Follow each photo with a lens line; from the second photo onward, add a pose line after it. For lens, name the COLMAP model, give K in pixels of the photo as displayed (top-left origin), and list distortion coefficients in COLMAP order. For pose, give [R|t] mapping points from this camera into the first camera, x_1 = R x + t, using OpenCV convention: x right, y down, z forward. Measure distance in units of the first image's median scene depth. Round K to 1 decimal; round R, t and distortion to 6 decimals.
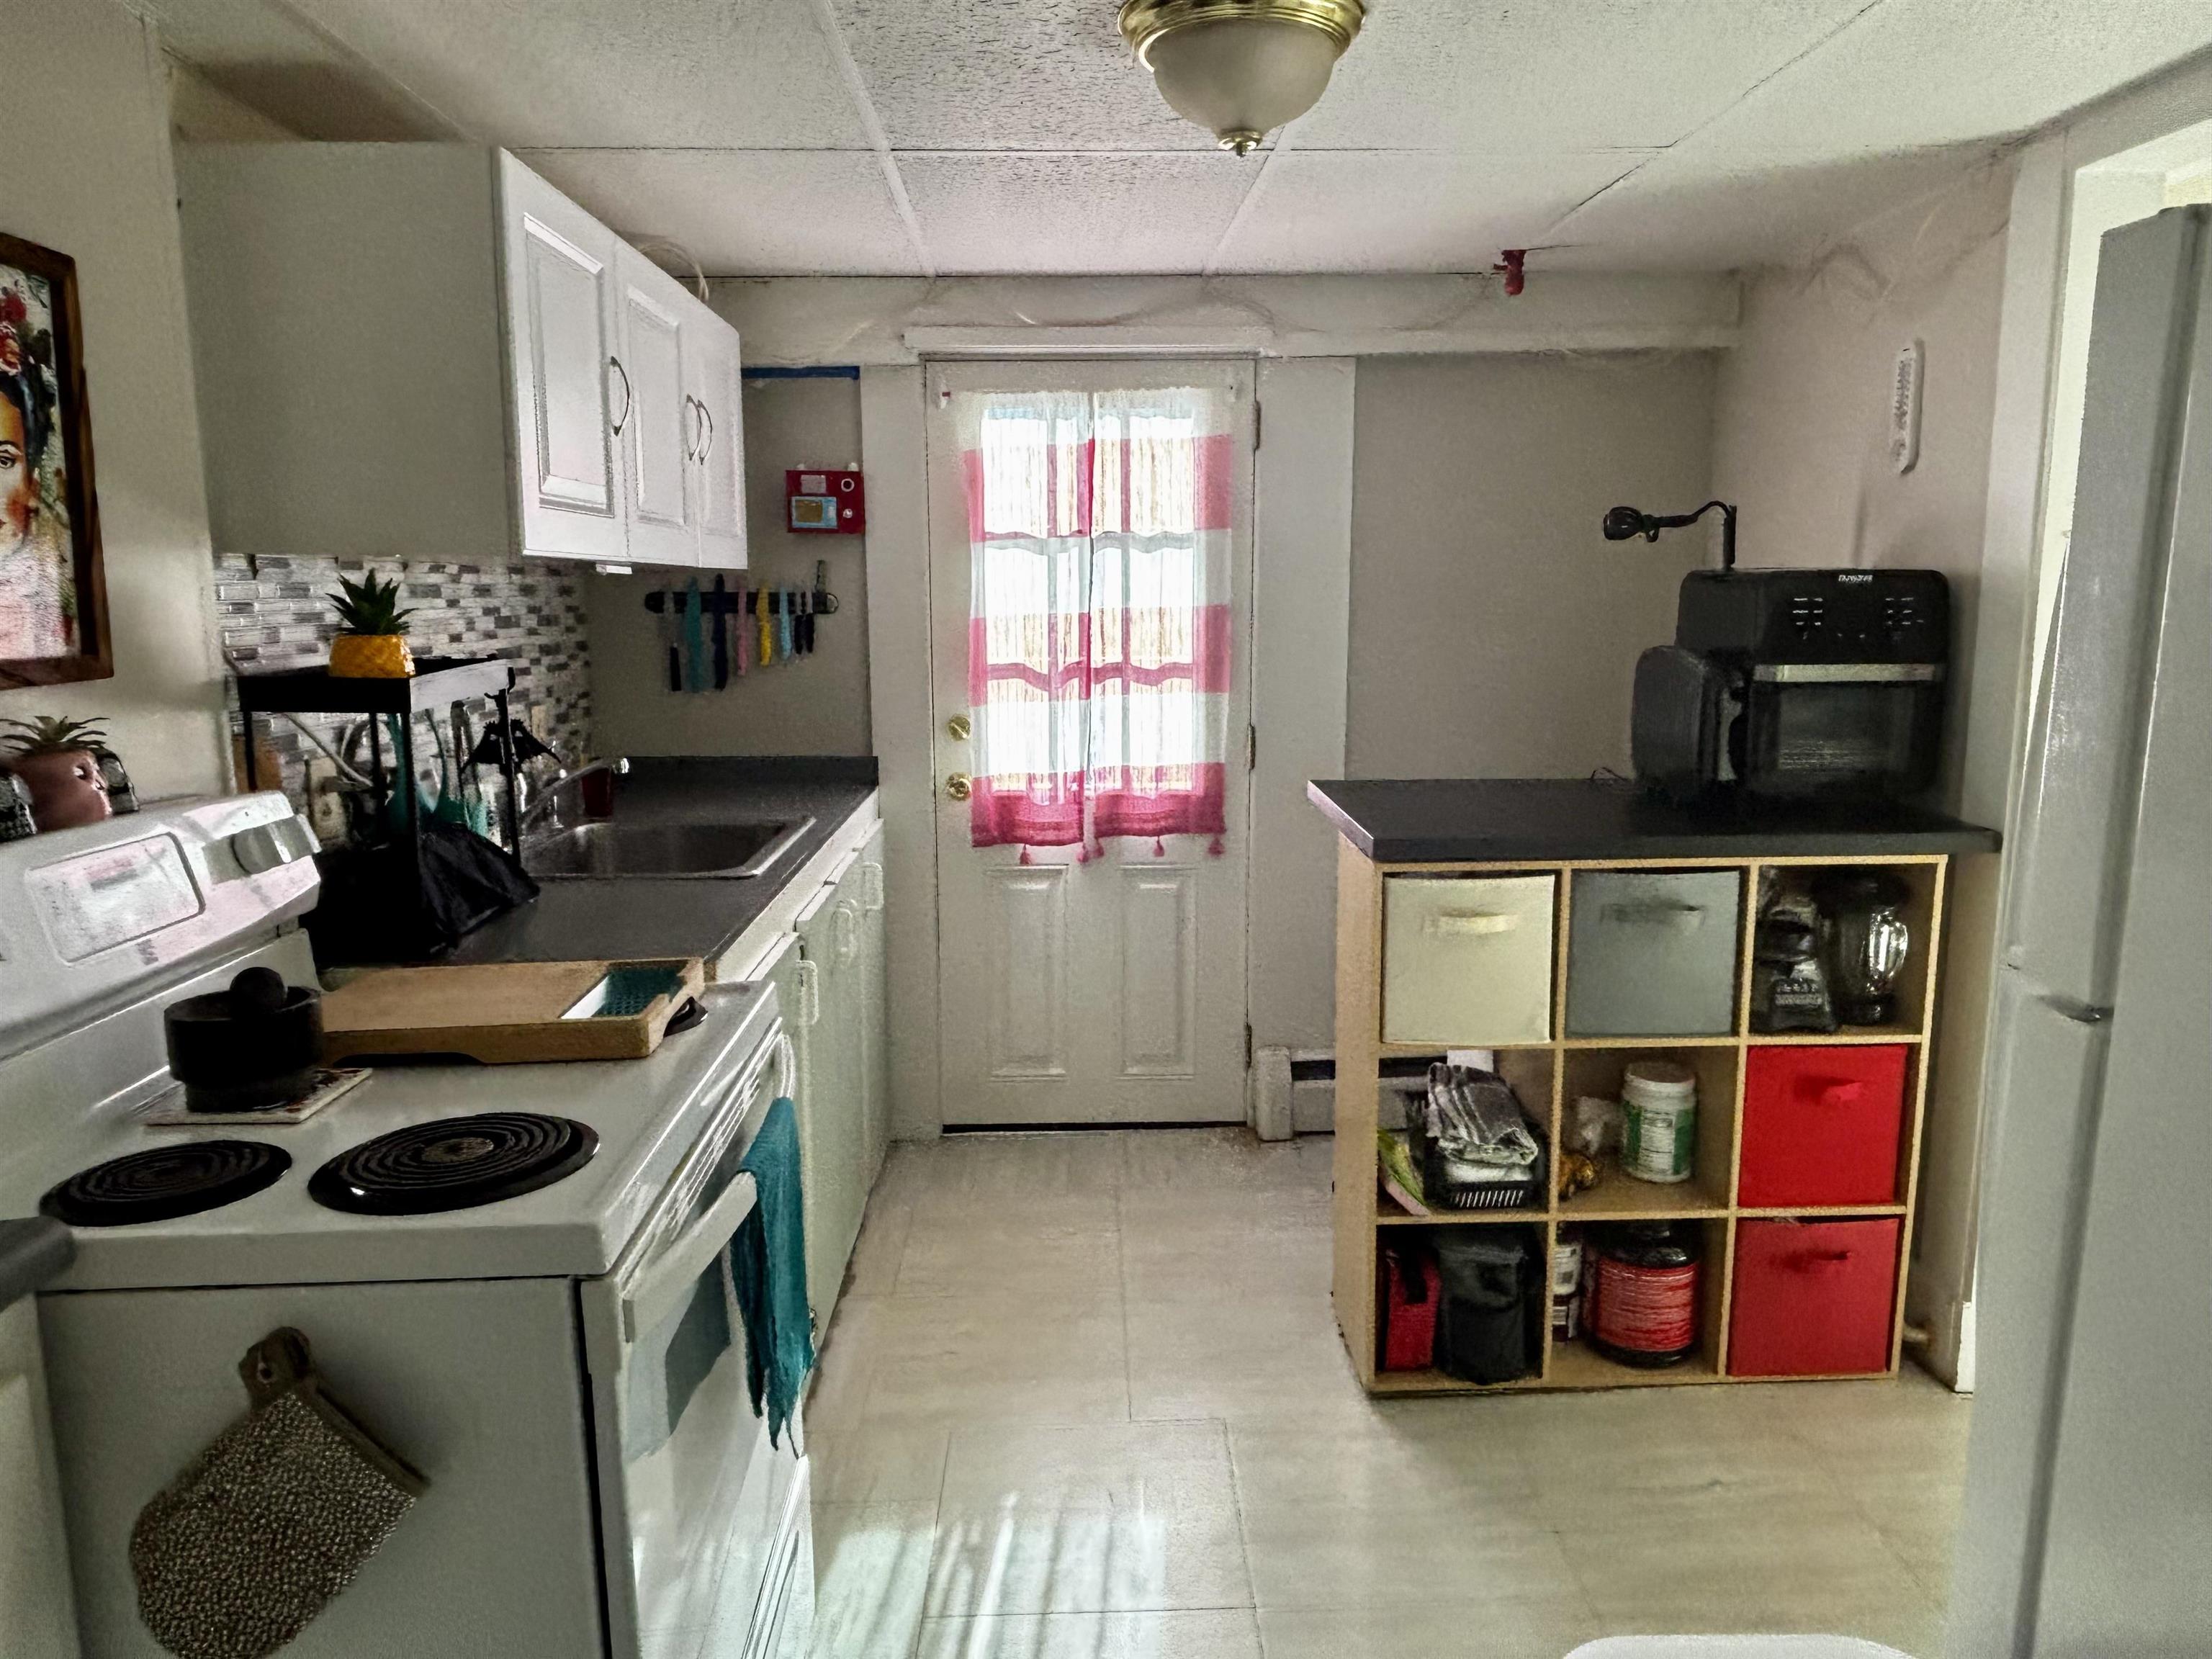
lens RADIAL K [[1503.6, 0, 1109.2], [0, 1503.6, 827.6], [0, 0, 1]] dist [0.047780, -0.049438]
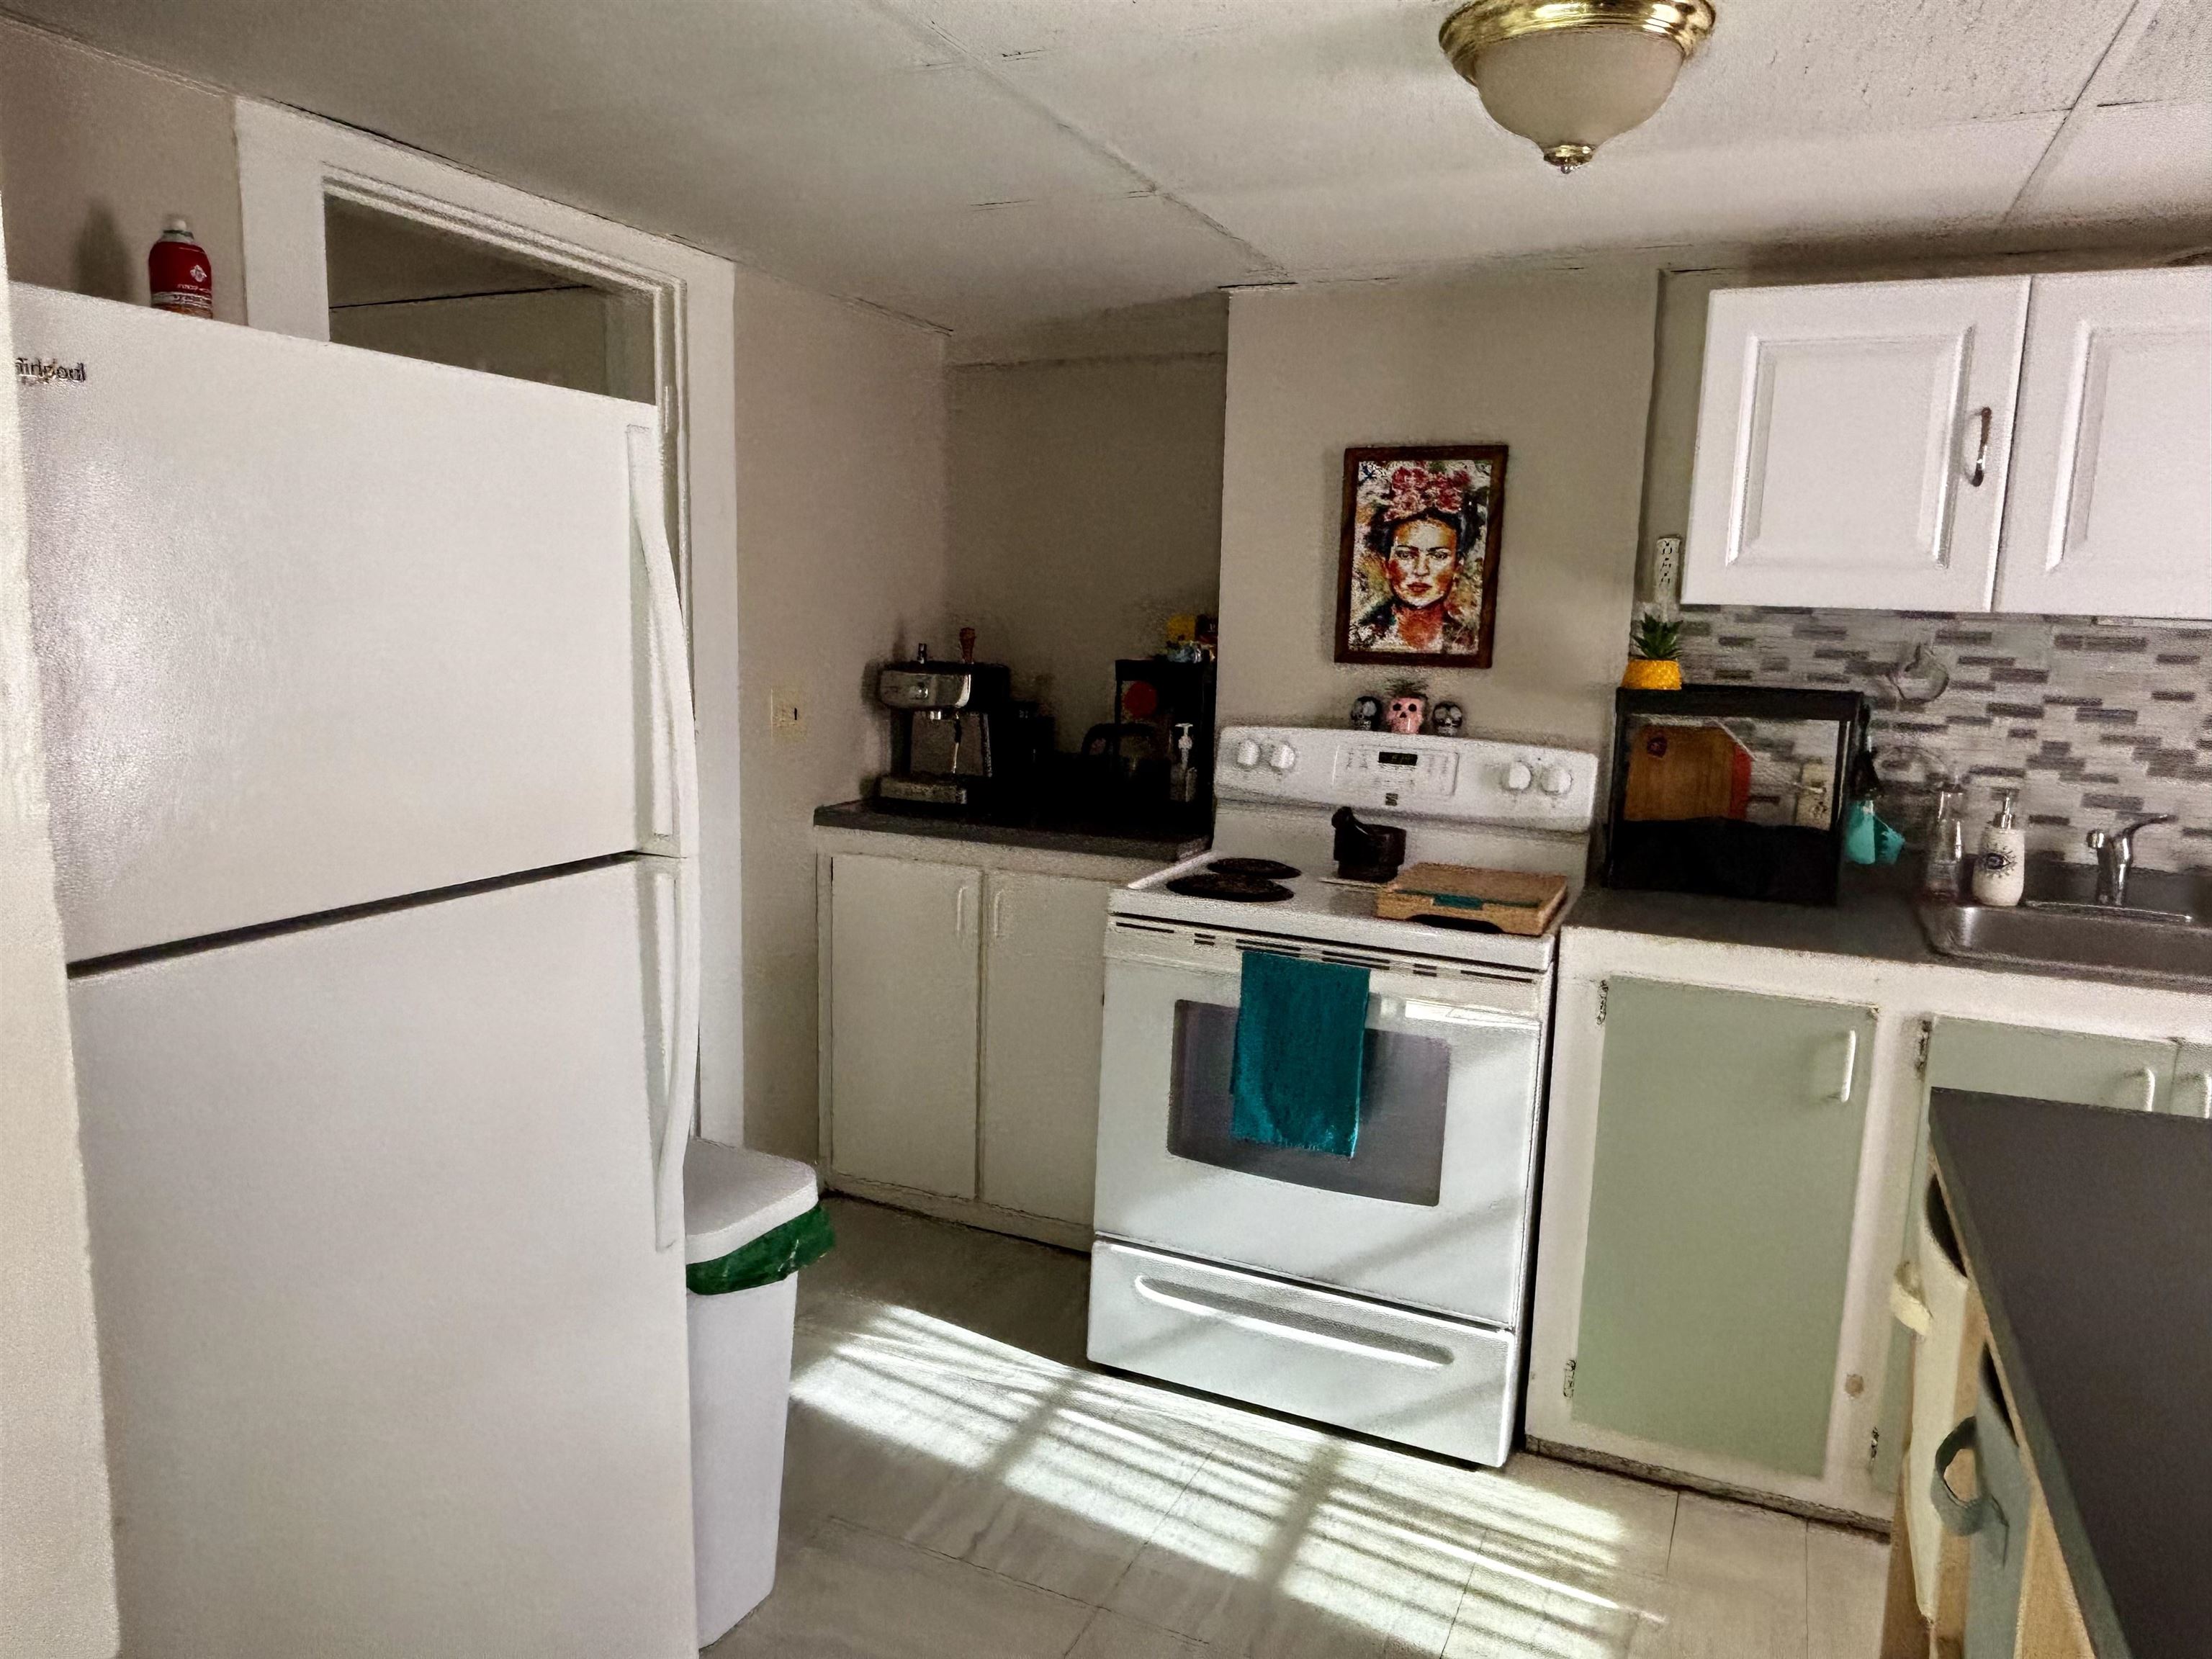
lens RADIAL K [[1503.6, 0, 1092.0], [0, 1503.6, 830.4], [0, 0, 1]] dist [0.047780, -0.049438]
pose [[-0.443843, 0.127564, -0.886978, 0.580021], [-0.171785, 0.959346, 0.223933, -0.113197], [0.879485, 0.251761, -0.403886, 0.650550]]
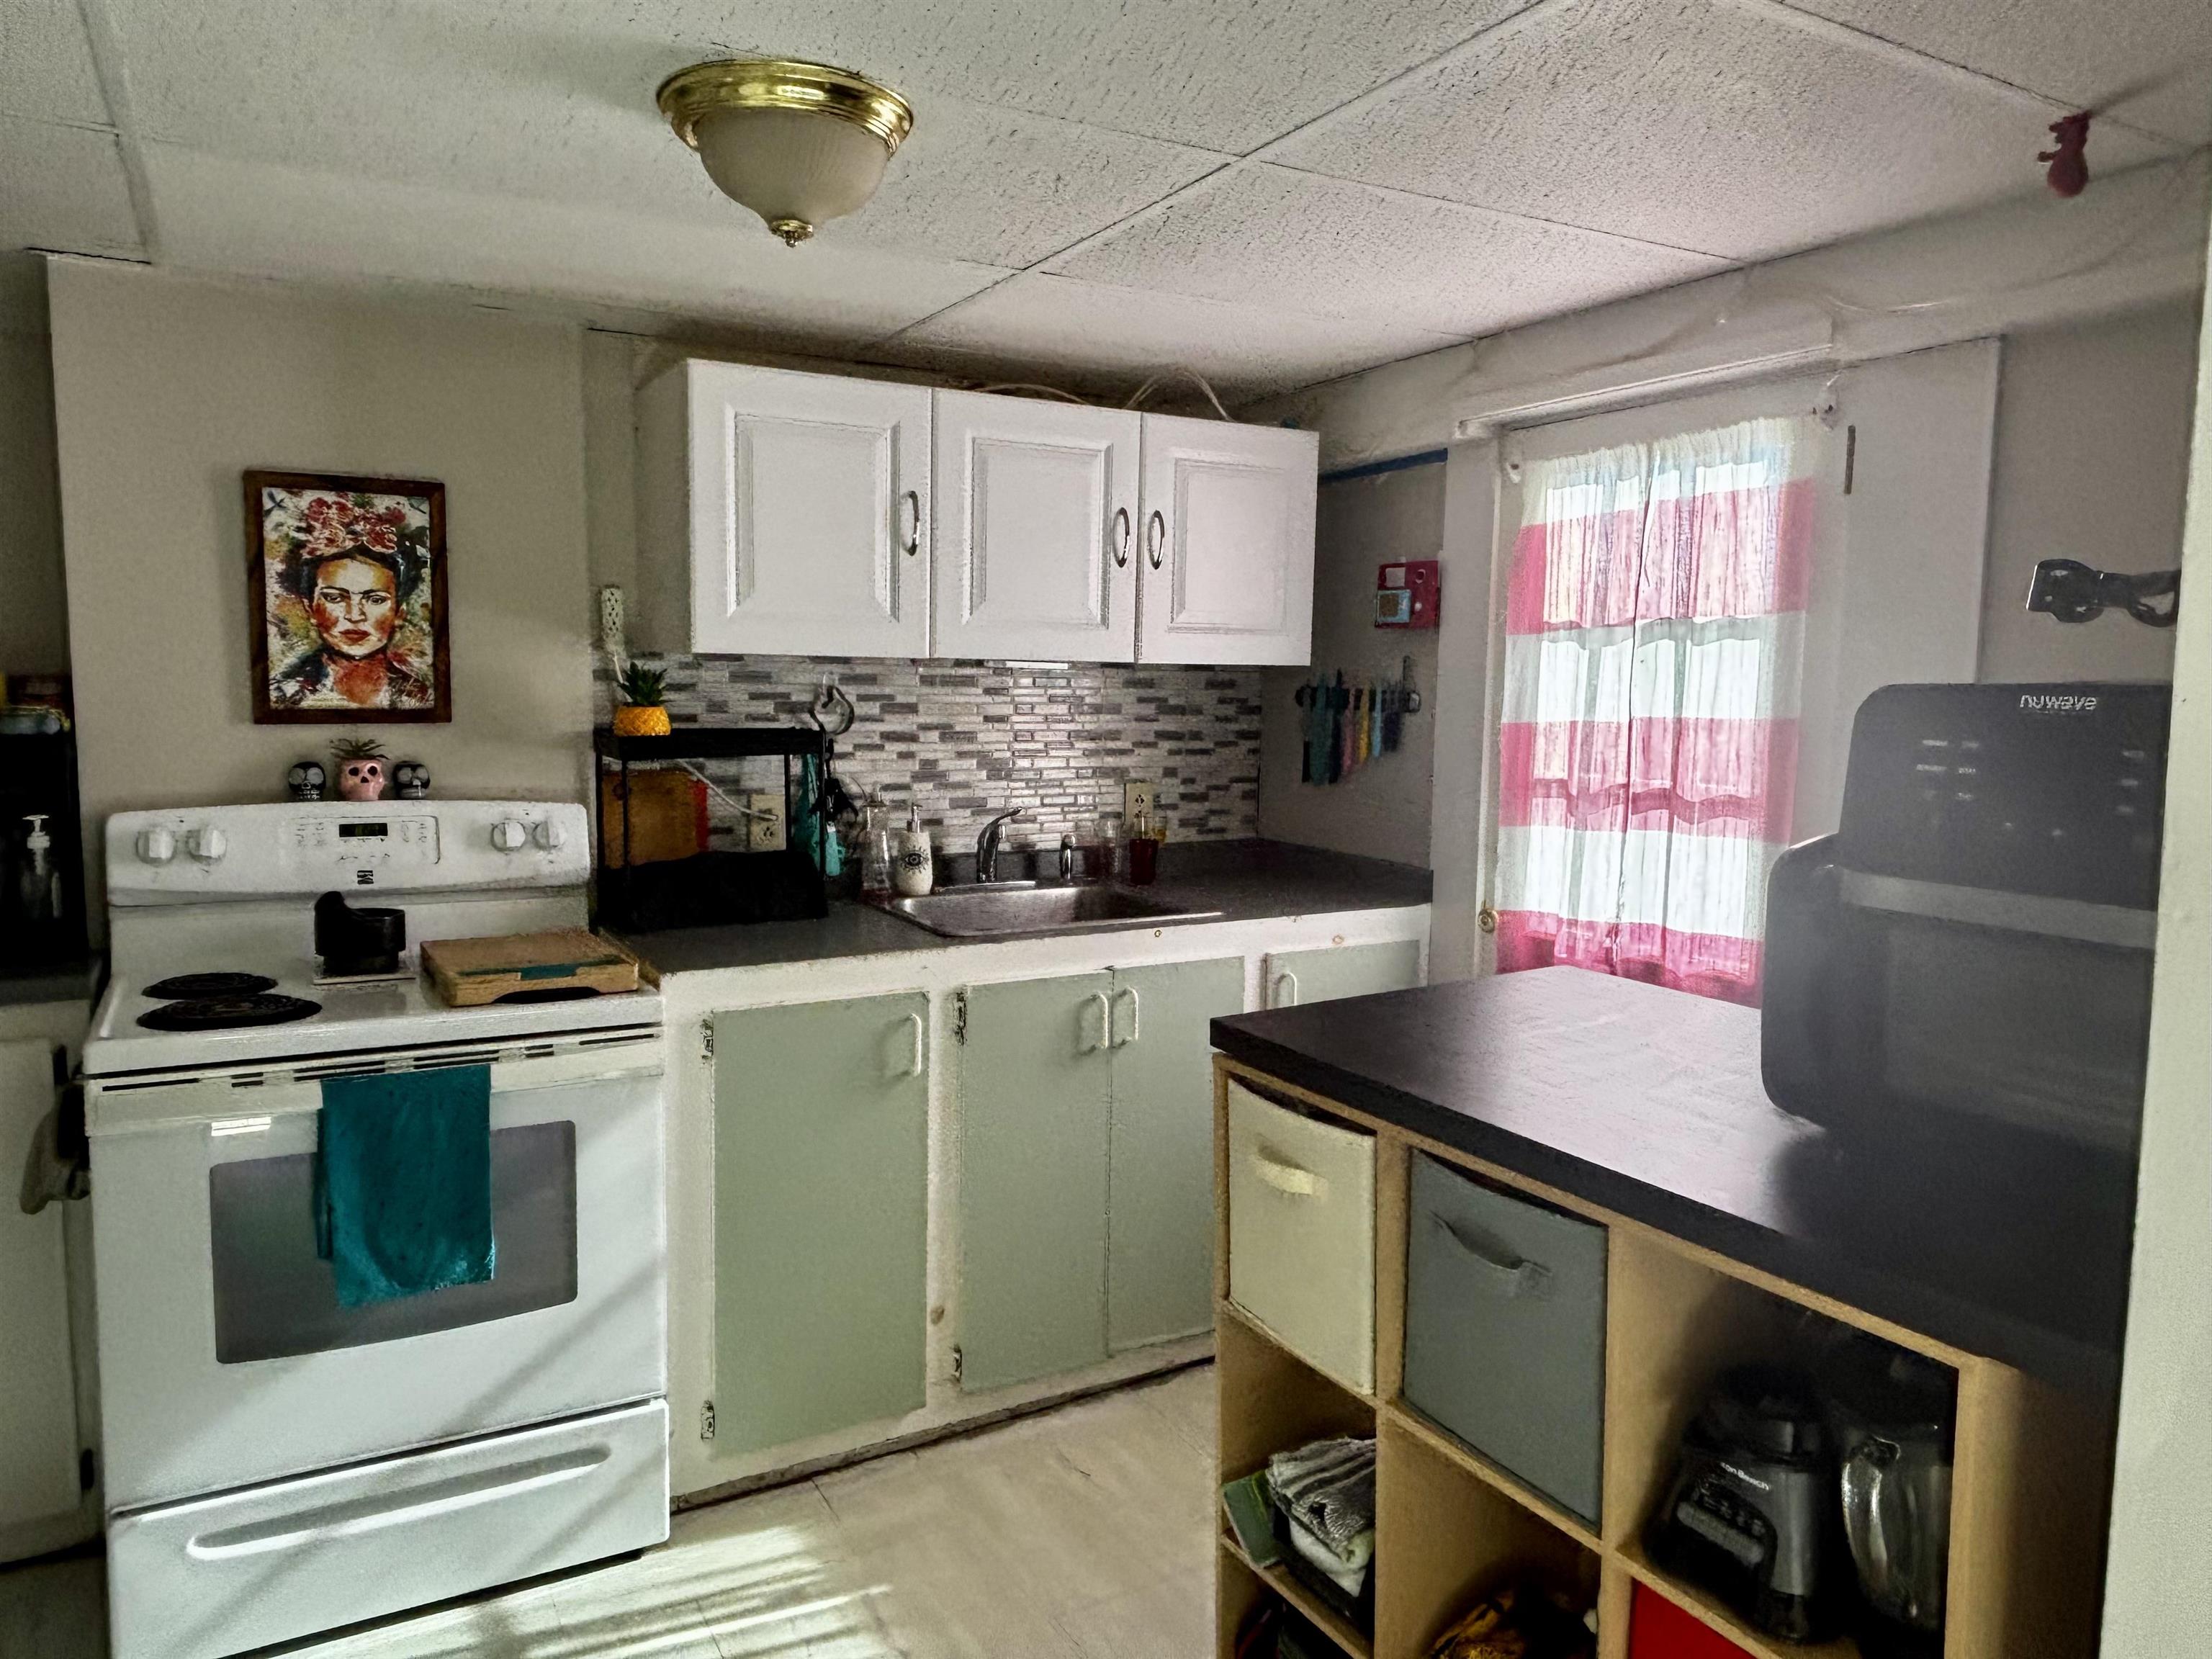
lens RADIAL K [[1503.6, 0, 1096.7], [0, 1503.6, 826.6], [0, 0, 1]] dist [0.047780, -0.049438]
pose [[0.455360, 0.102183, -0.884424, 0.569590], [-0.157932, 0.986908, 0.032710, -0.073031], [0.876188, 0.124784, 0.465536, 0.407982]]
